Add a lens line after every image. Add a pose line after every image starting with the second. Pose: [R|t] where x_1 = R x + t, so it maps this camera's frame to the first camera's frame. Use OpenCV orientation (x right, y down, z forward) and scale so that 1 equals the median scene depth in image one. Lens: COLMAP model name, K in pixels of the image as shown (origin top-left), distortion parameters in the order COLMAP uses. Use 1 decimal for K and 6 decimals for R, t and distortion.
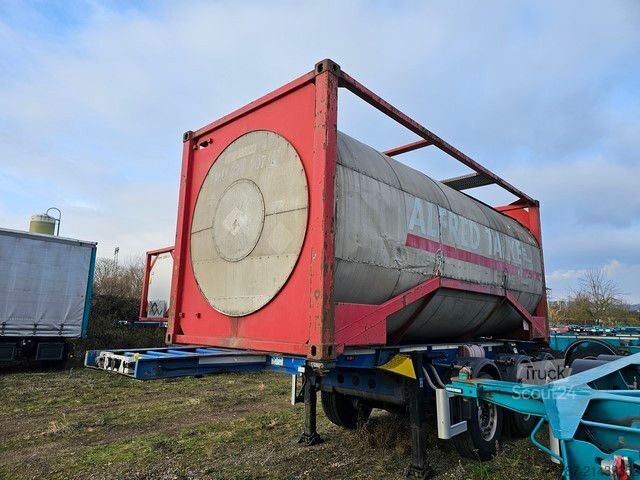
lens RADIAL K [[425.1, 0, 314.7], [0, 425.1, 237.0], [0, 0, 1]] dist [0.045239, -0.037486]
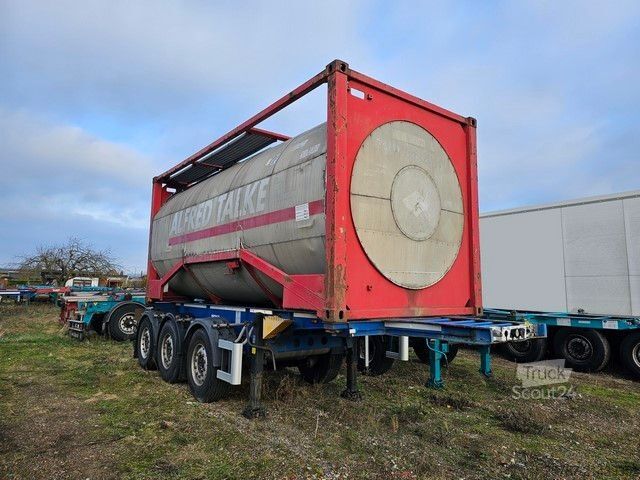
lens RADIAL K [[425.1, 0, 320.4], [0, 425.1, 236.2], [0, 0, 1]] dist [0.045239, -0.037486]
pose [[0.170673, 0.102455, 0.979987, -1.176981], [-0.196232, 0.978191, -0.068091, 0.152818], [-0.965590, -0.180683, 0.187056, 0.923178]]
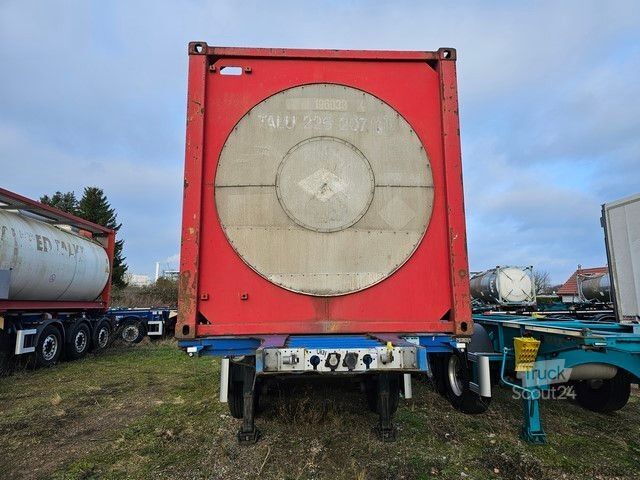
lens RADIAL K [[425.1, 0, 321.8], [0, 425.1, 231.4], [0, 0, 1]] dist [0.045239, -0.037486]
pose [[0.694257, 0.090897, 0.713964, -0.709661], [-0.112450, 0.993510, -0.017140, 0.063410], [-0.710888, -0.068385, 0.699973, 0.367196]]
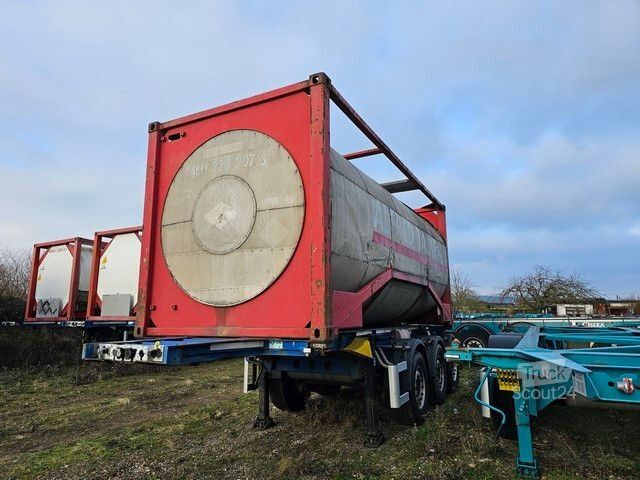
lens RADIAL K [[425.1, 0, 314.1], [0, 425.1, 235.9], [0, 0, 1]] dist [0.045239, -0.037486]
pose [[0.965395, 0.019758, 0.260042, -0.214238], [-0.021599, 0.999758, 0.004223, 0.003416], [-0.259896, -0.009694, 0.965588, -0.056665]]
